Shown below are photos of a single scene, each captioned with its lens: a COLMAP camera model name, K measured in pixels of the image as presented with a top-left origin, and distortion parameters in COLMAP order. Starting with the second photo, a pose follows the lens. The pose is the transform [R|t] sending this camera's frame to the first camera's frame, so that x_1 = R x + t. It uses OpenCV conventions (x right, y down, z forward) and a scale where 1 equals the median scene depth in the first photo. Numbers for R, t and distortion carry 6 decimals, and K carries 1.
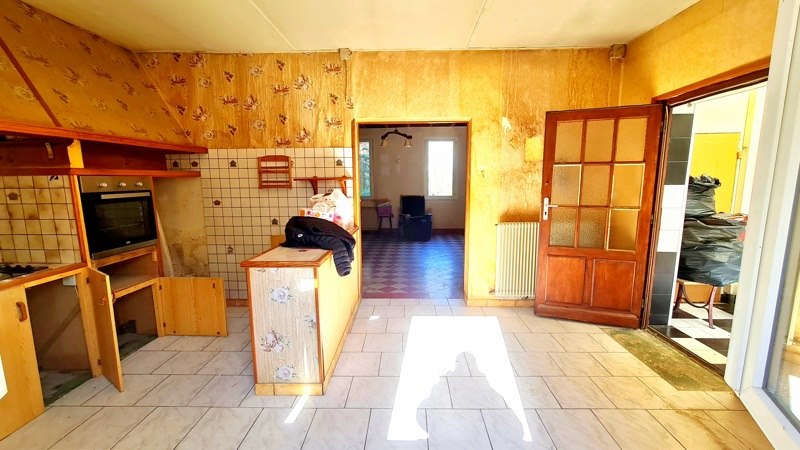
lens RADIAL K [[328.9, 0, 402.9], [0, 328.9, 227.2], [0, 0, 1]] dist [-0.000071, -0.000015]
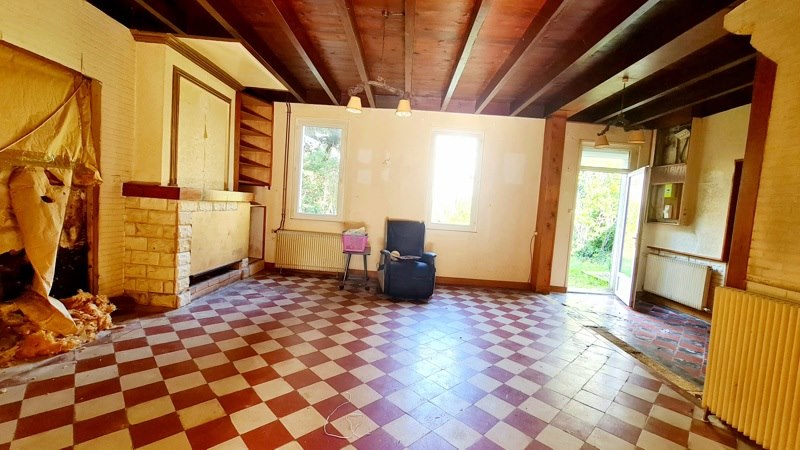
lens RADIAL K [[328.9, 0, 400.4], [0, 328.9, 223.1], [0, 0, 1]] dist [-0.000071, -0.000015]
pose [[0.996150, 0.082609, 0.029356, 0.002606], [-0.080040, 0.993581, -0.079940, -0.043179], [-0.035771, 0.077283, 0.996367, 0.401672]]
